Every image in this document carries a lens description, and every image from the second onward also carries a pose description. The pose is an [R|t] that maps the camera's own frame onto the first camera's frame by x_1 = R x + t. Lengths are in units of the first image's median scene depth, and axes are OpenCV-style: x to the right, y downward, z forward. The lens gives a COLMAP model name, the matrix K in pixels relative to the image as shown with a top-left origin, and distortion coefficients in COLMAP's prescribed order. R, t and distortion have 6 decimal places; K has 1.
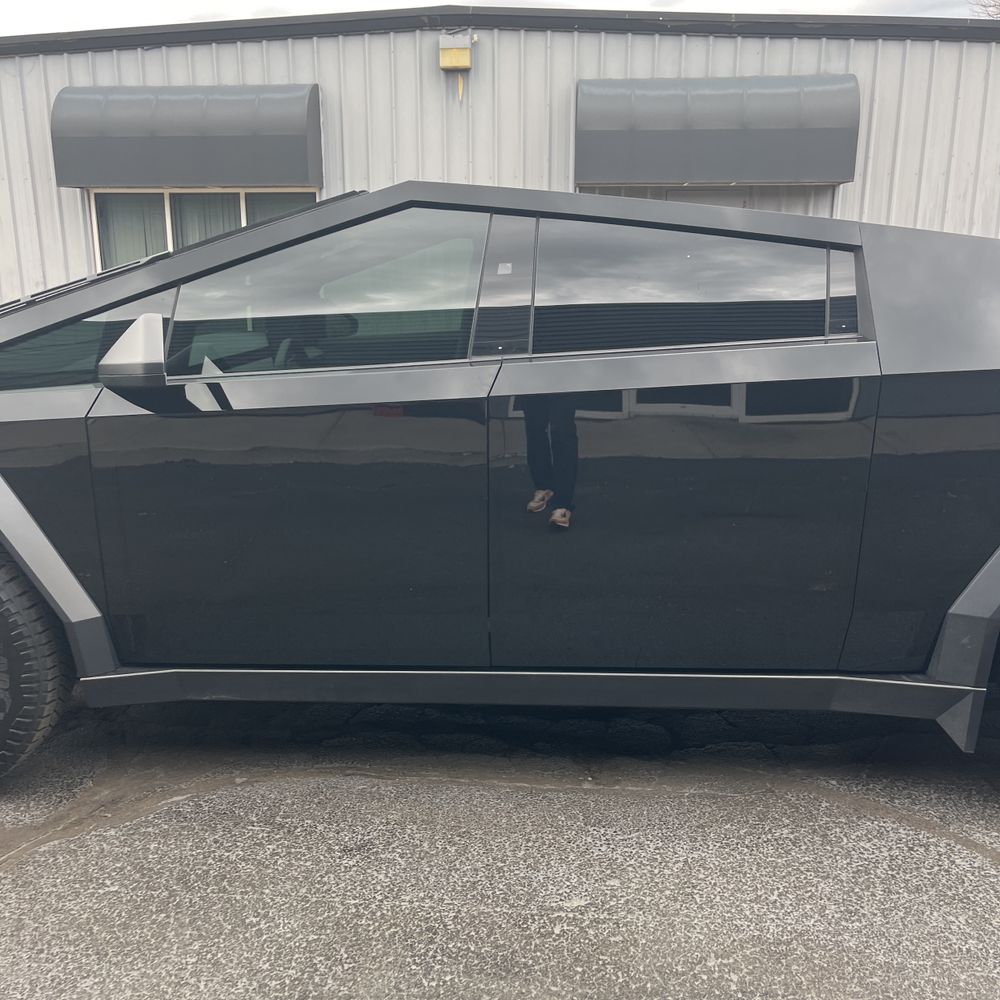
lens RADIAL K [[1004.5, 0, 497.7], [0, 1004.5, 496.1], [0, 0, 1]] dist [0.031866, -0.020063]
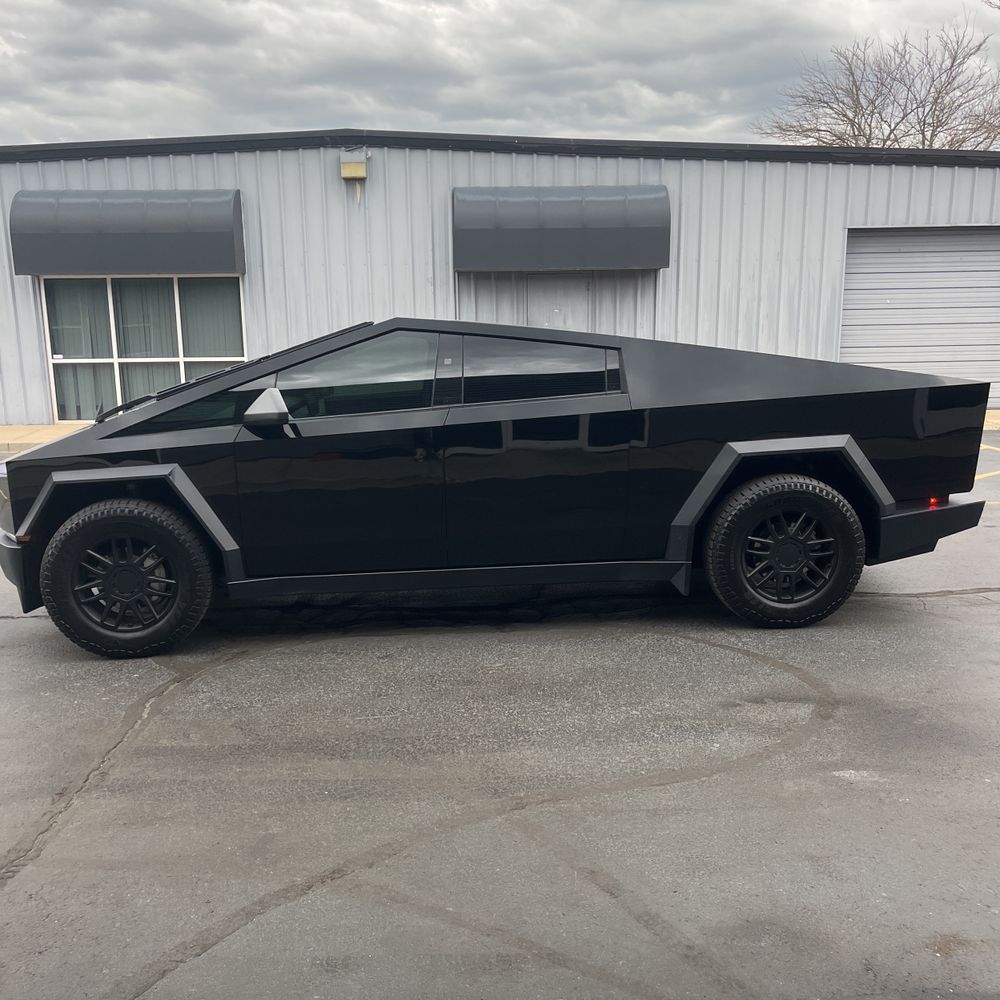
lens RADIAL K [[986.4, 0, 499.5], [0, 986.4, 521.6], [0, 0, 1]] dist [0.090649, -0.192042]
pose [[0.991258, -0.039069, 0.126022, -0.035752], [0.042301, 0.998838, -0.023075, 0.033105], [-0.124974, 0.028204, 0.991759, -0.223149]]
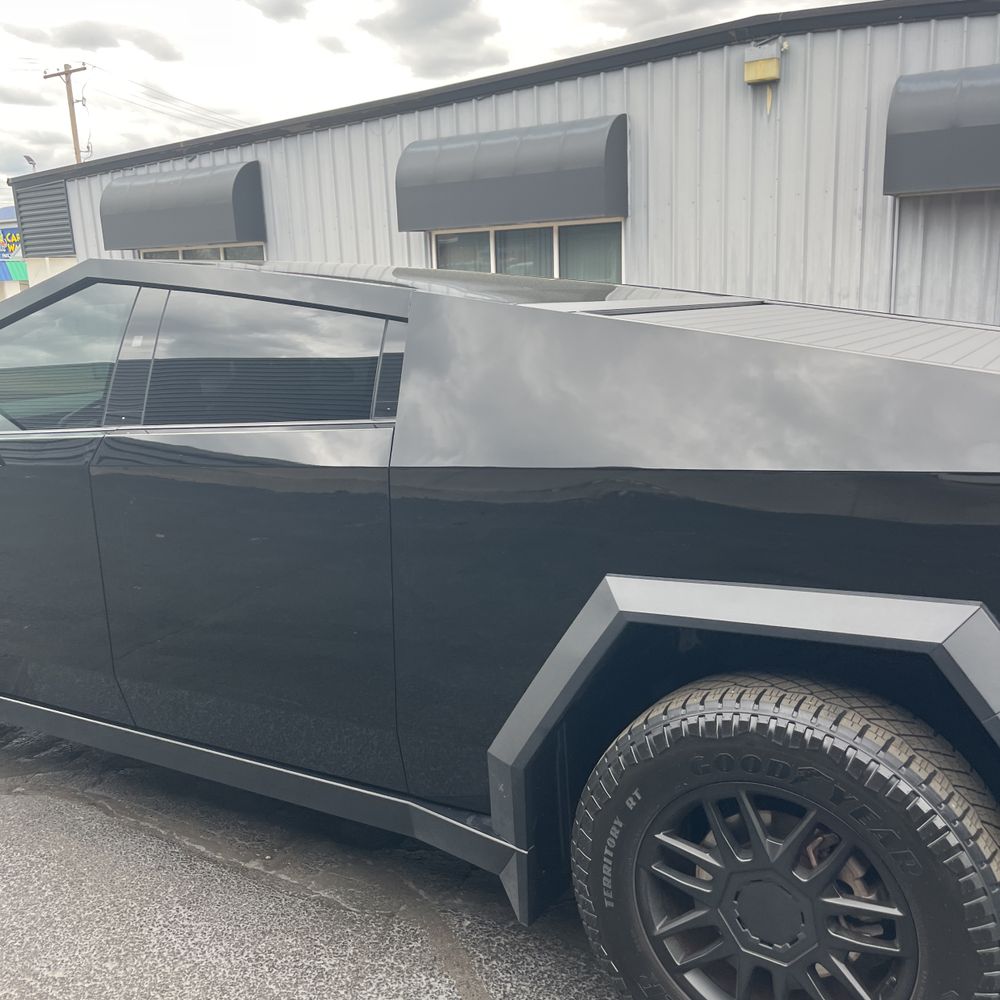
lens RADIAL K [[1028.4, 0, 486.0], [0, 1028.4, 497.6], [0, 0, 1]] dist [0.013188, -0.004465]
pose [[0.886533, 0.063622, -0.458271, 0.194938], [-0.071521, 0.997439, 0.000116, -0.023114], [0.457105, 0.032673, 0.888813, 0.052642]]
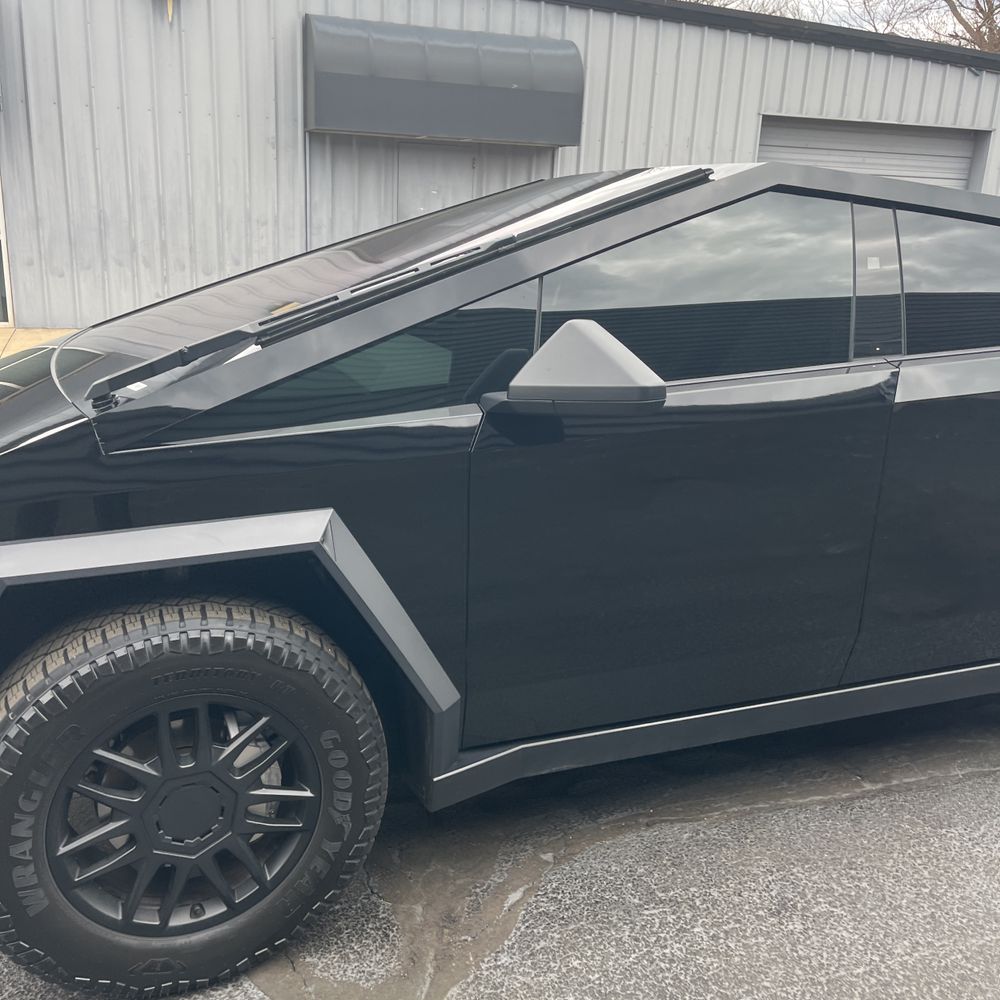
lens RADIAL K [[1004.5, 0, 497.7], [0, 1004.5, 496.1], [0, 0, 1]] dist [0.031866, -0.020063]
pose [[0.913059, -0.077446, 0.400406, -0.167439], [0.056639, 0.996369, 0.063560, -0.021816], [-0.403875, -0.035355, 0.914131, 0.067331]]
